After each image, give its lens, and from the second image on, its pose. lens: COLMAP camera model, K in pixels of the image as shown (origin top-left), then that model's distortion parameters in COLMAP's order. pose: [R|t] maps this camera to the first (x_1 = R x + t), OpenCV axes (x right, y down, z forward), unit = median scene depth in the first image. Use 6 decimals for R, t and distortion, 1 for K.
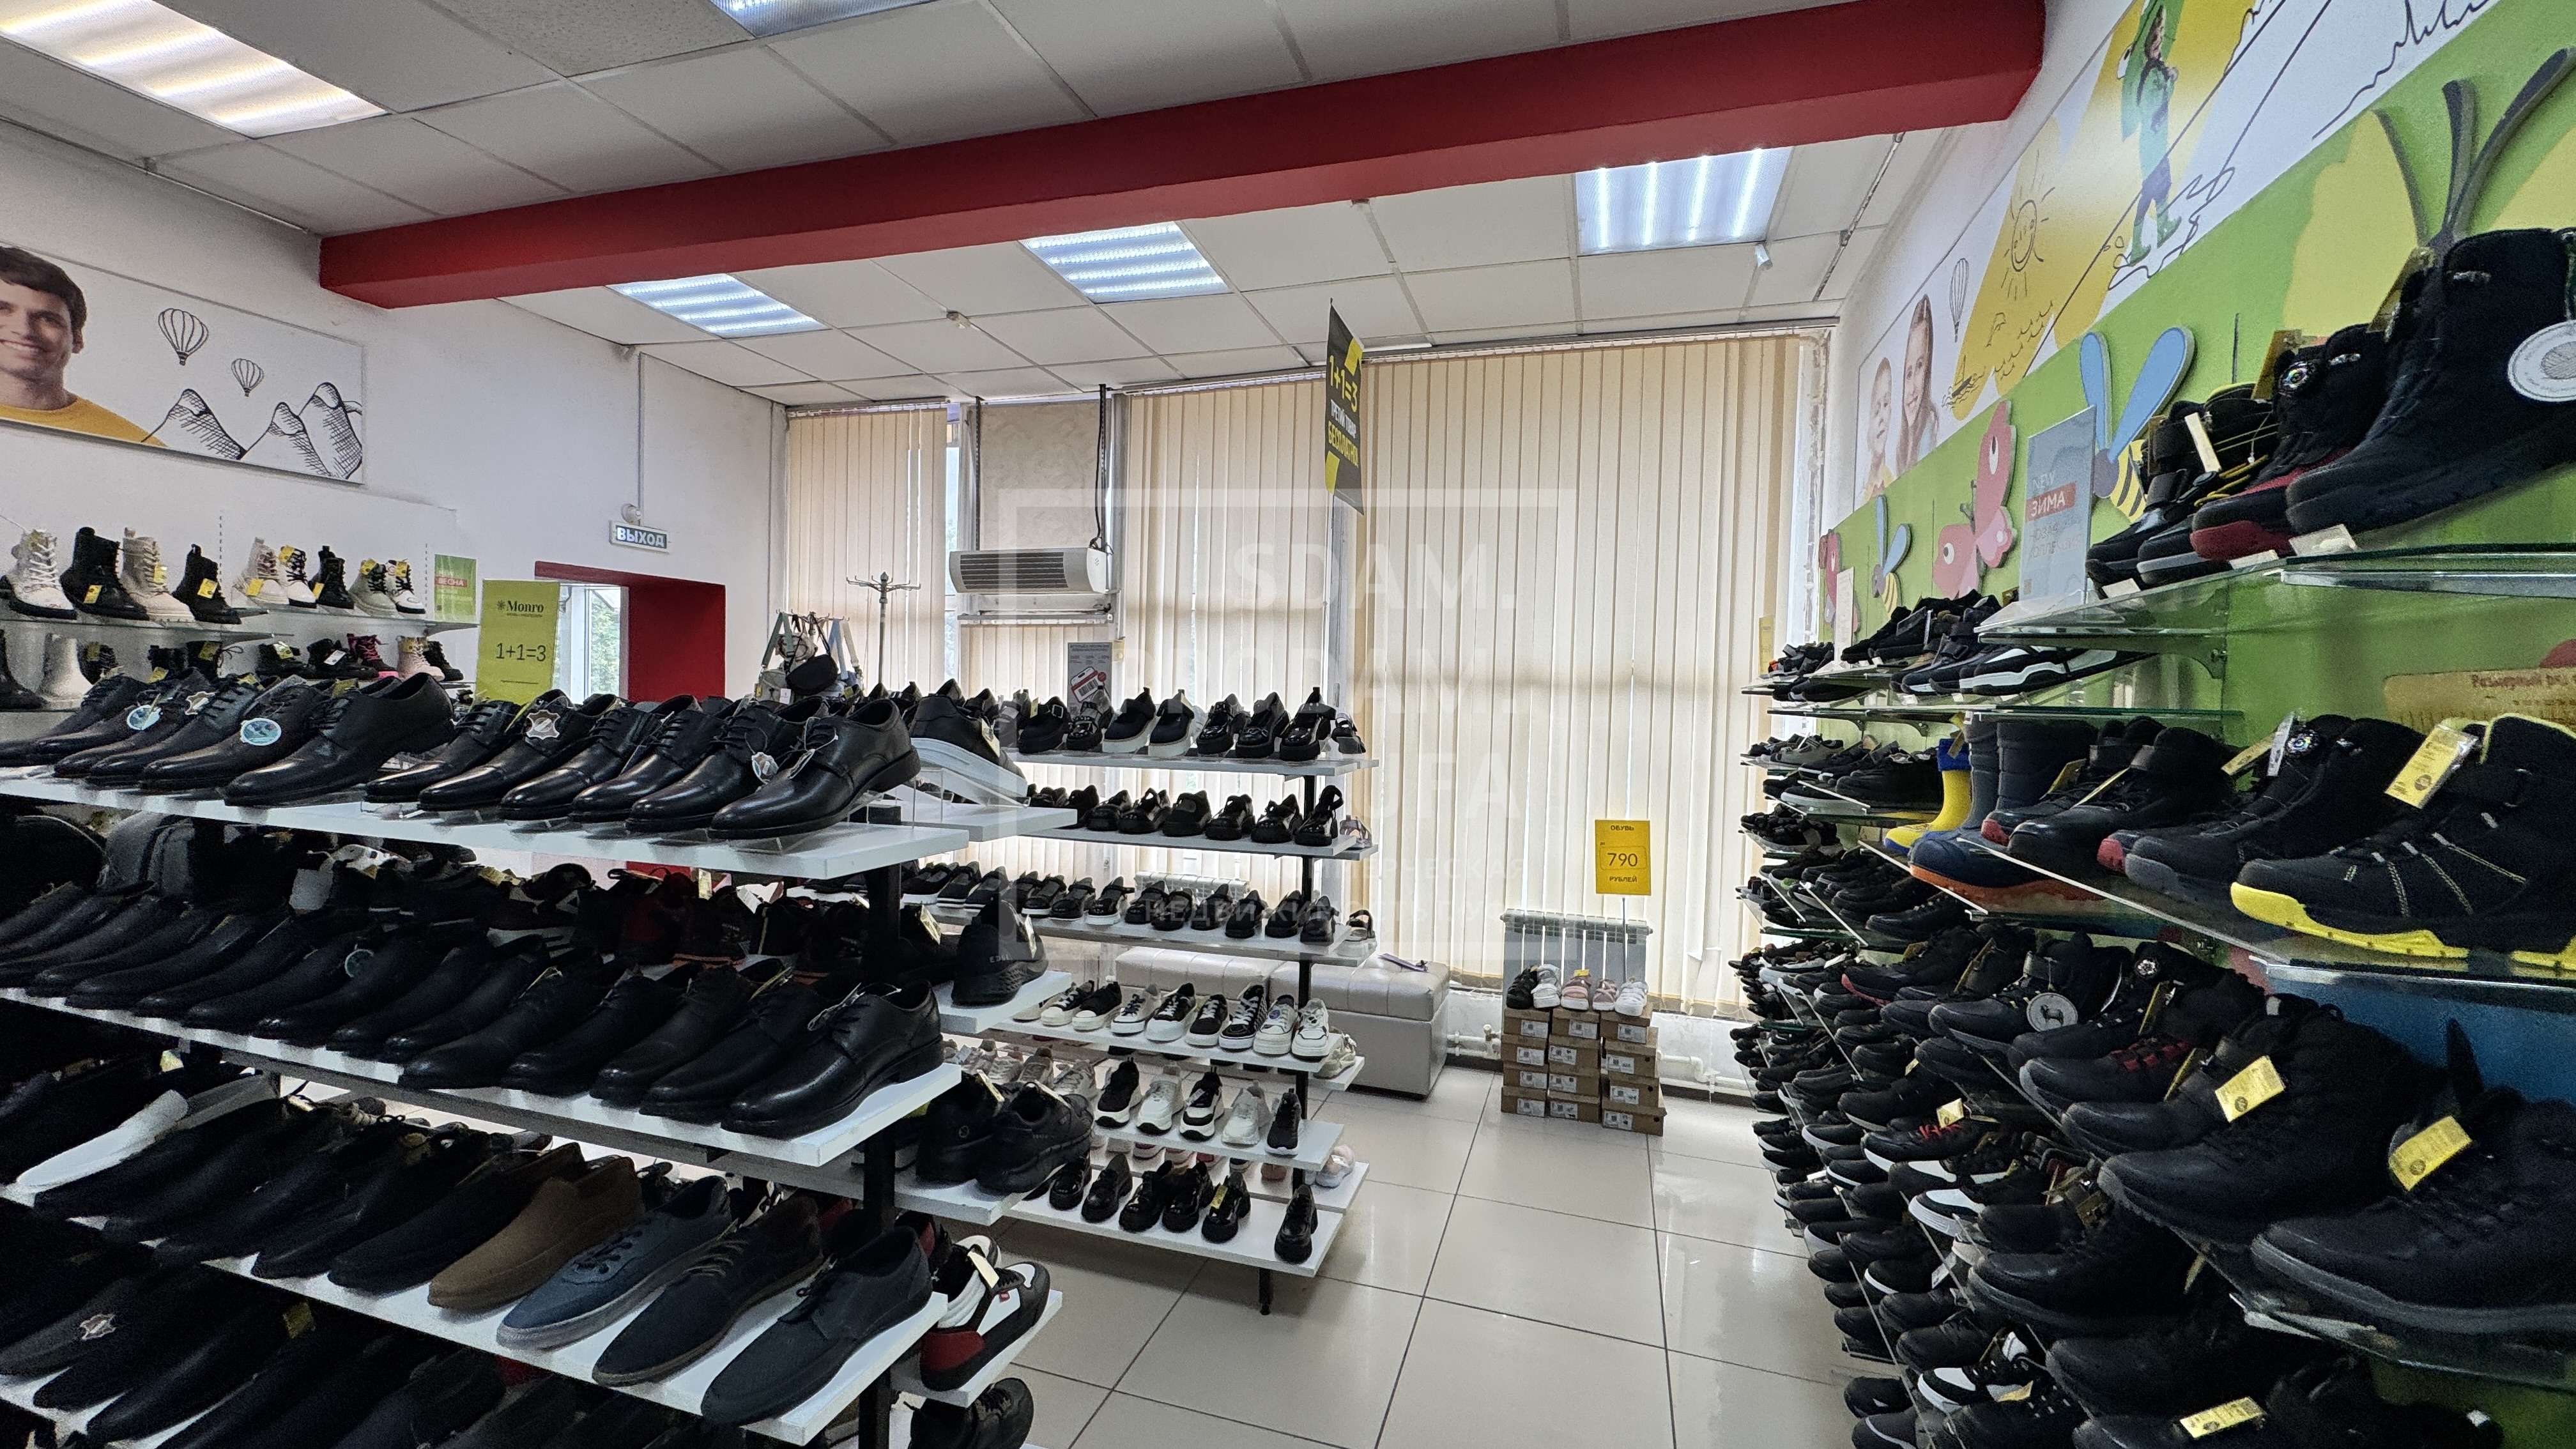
lens RADIAL K [[1024.3, 0, 1283.5], [0, 1024.3, 725.8], [0, 0, 1]] dist [-0.002772, 0.000606]
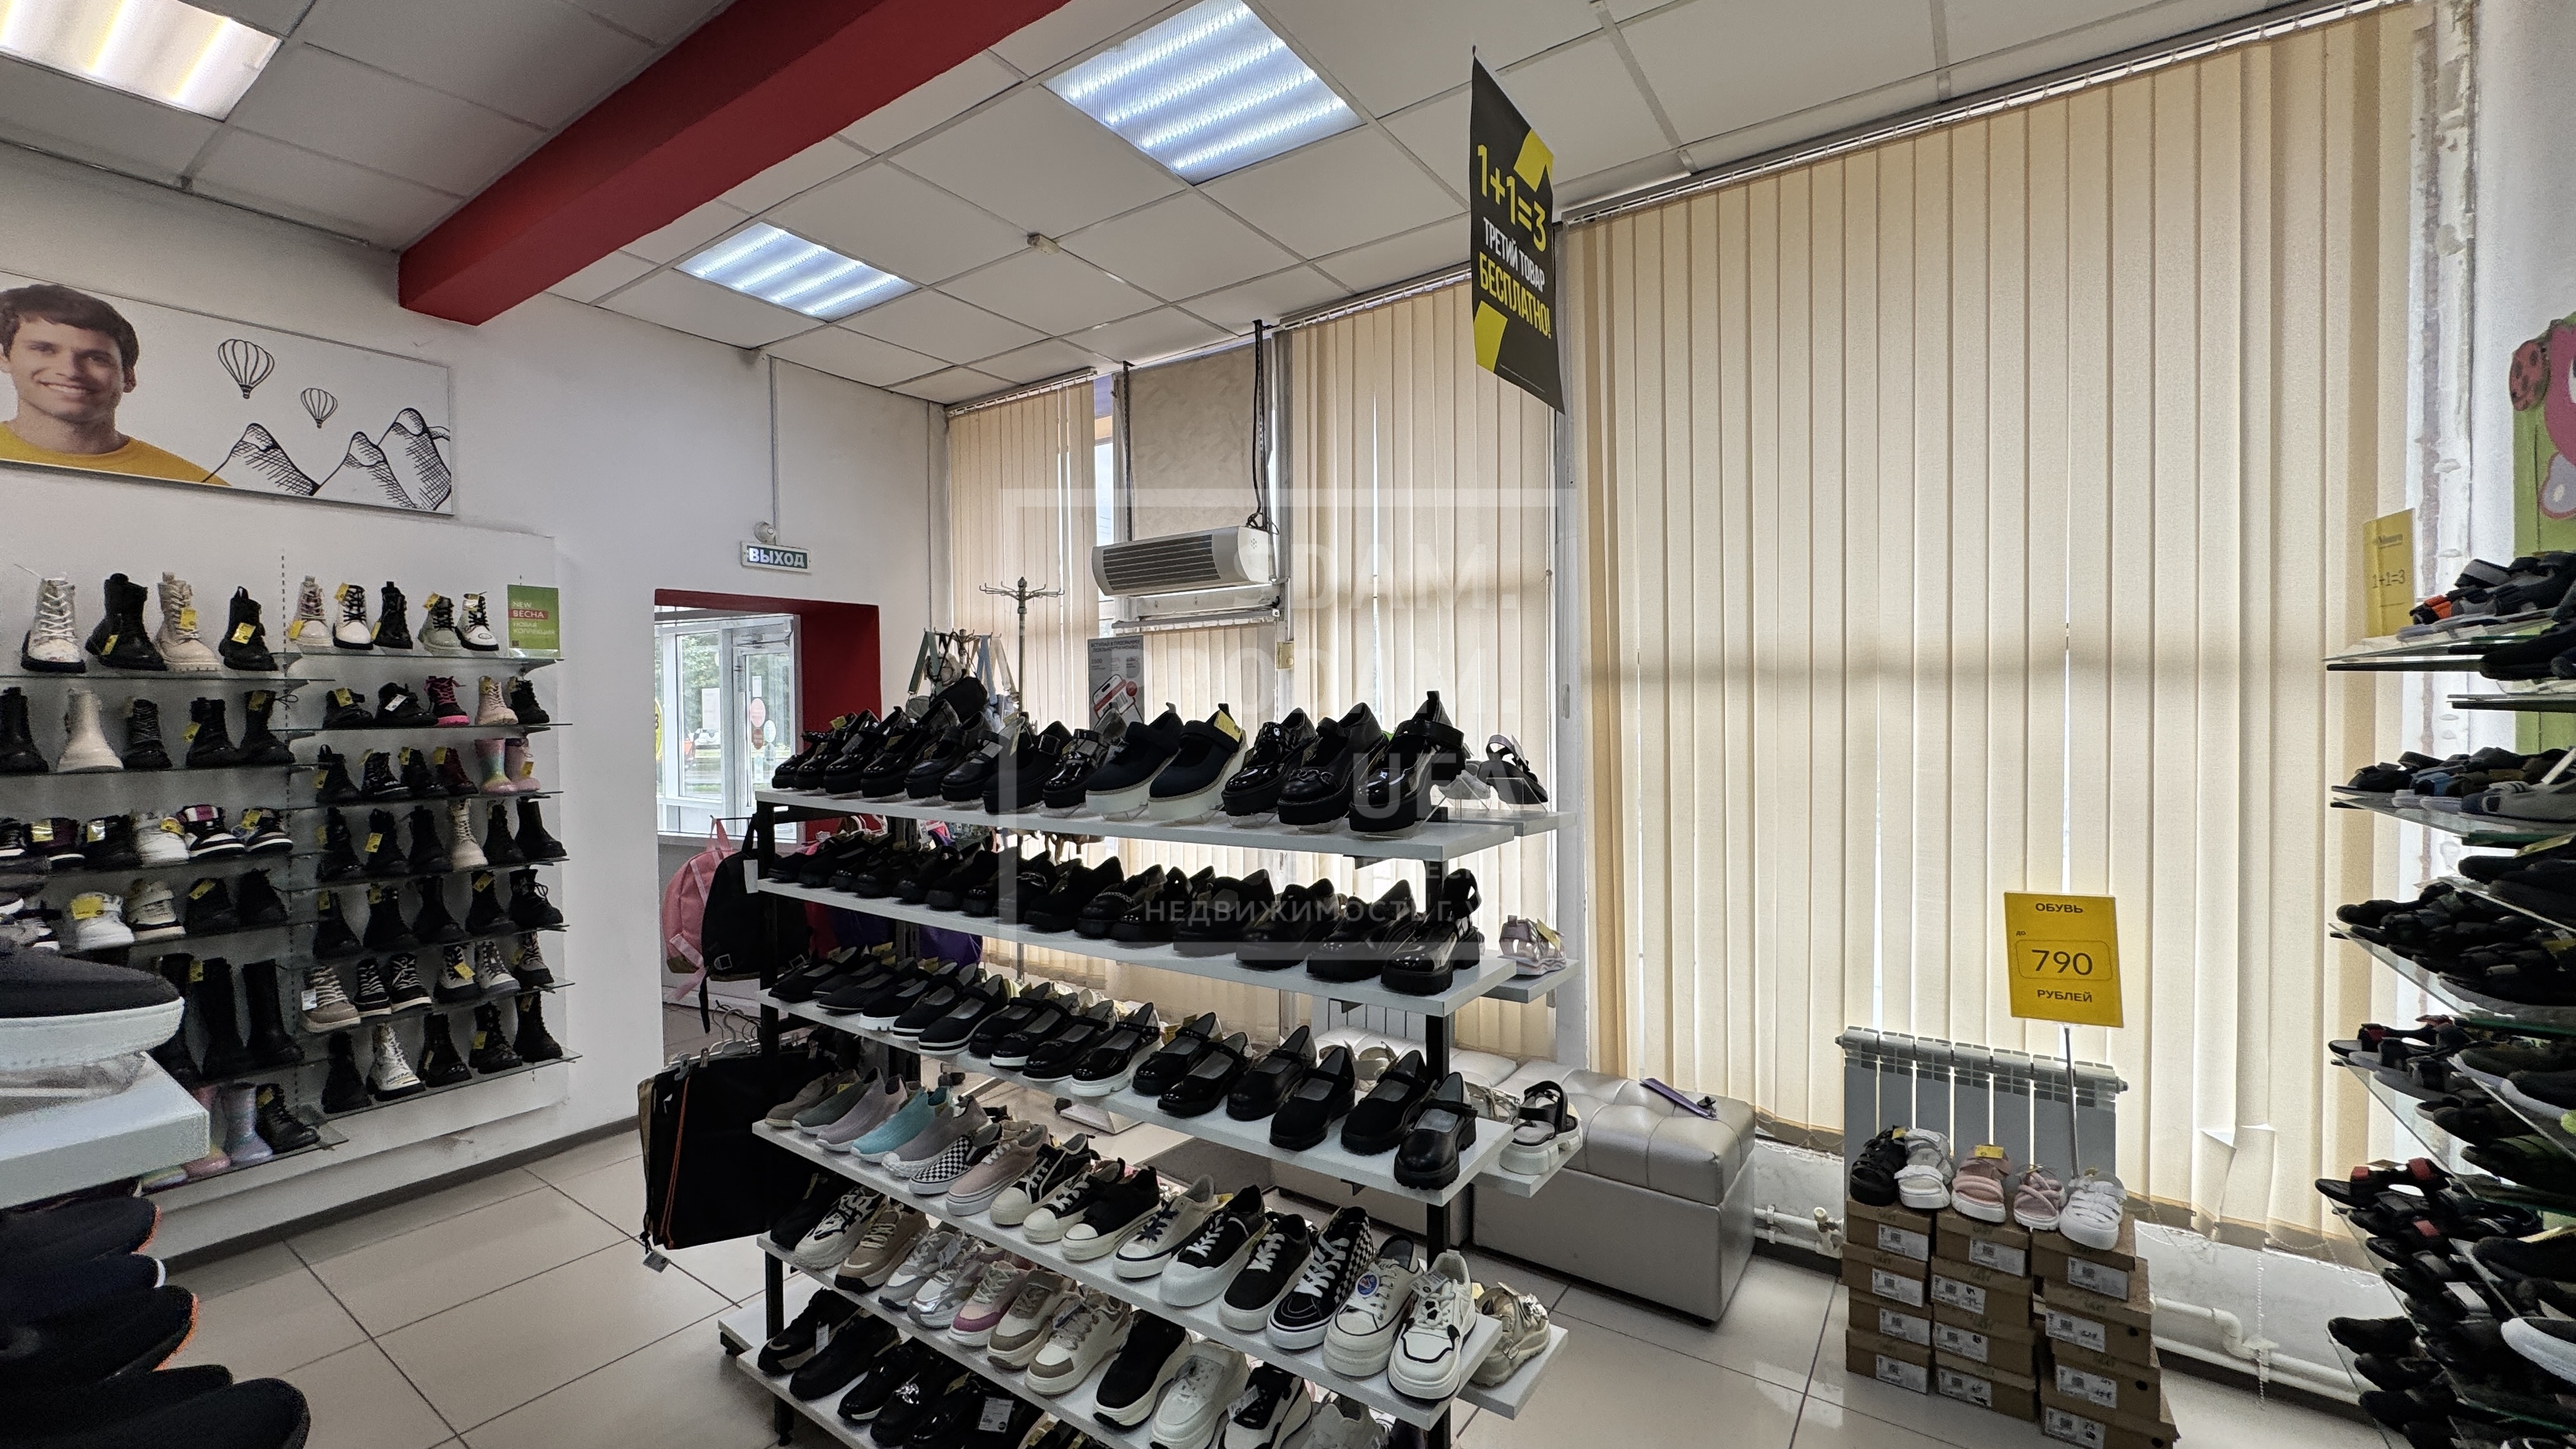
lens RADIAL K [[1024.3, 0, 1281.9], [0, 1024.3, 724.1], [0, 0, 1]] dist [-0.002772, 0.000606]
pose [[0.955237, -0.031603, -0.294147, 0.083716], [0.027990, 0.999472, -0.016486, -0.009272], [0.294513, 0.007514, 0.955618, 0.318781]]
